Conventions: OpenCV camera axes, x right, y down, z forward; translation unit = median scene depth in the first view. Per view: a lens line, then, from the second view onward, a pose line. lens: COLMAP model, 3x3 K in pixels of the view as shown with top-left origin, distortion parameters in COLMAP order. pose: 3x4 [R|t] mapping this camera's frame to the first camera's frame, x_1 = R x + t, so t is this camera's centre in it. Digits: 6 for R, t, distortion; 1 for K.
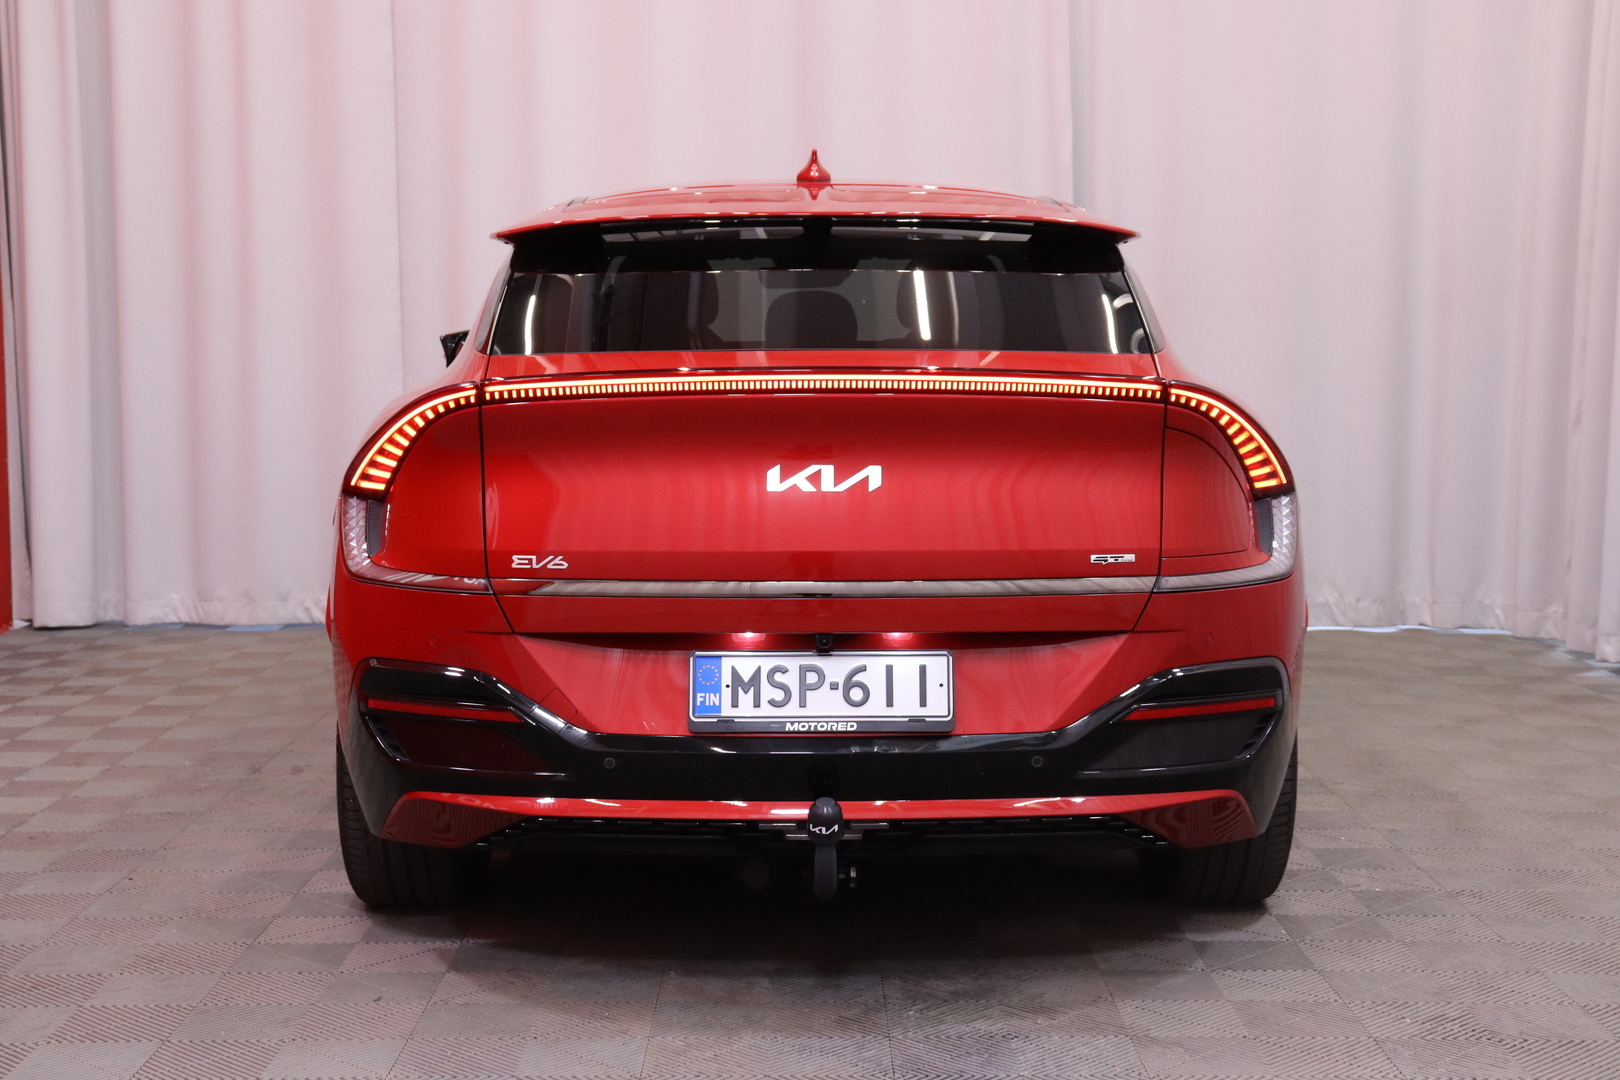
lens RADIAL K [[2351.9, 0, 810.0], [0, 2351.9, 540.0], [0, 0, 1]] dist [-0.089624, 0.015245]
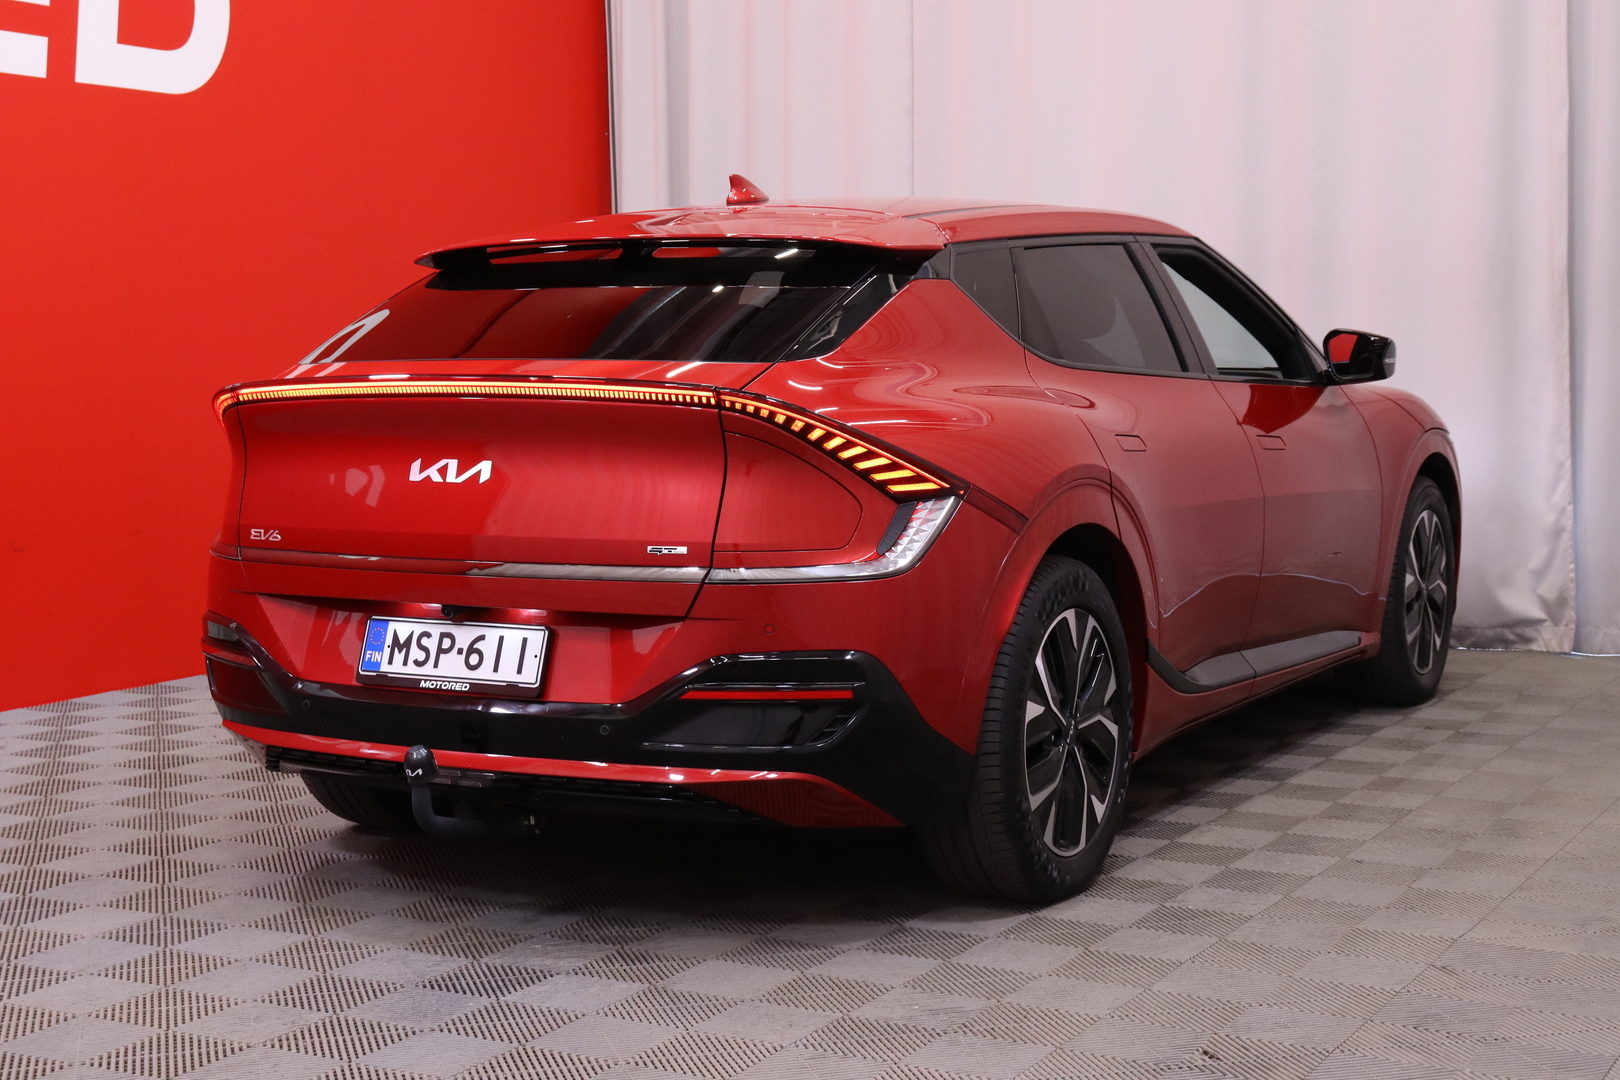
lens RADIAL K [[2351.9, 0, 810.0], [0, 2351.9, 540.0], [0, 0, 1]] dist [-0.089624, 0.015245]
pose [[0.886659, 0.036668, -0.460969, 0.690754], [-0.037042, 0.999280, 0.008239, -0.008251], [0.460939, 0.009770, 0.887378, 0.057115]]
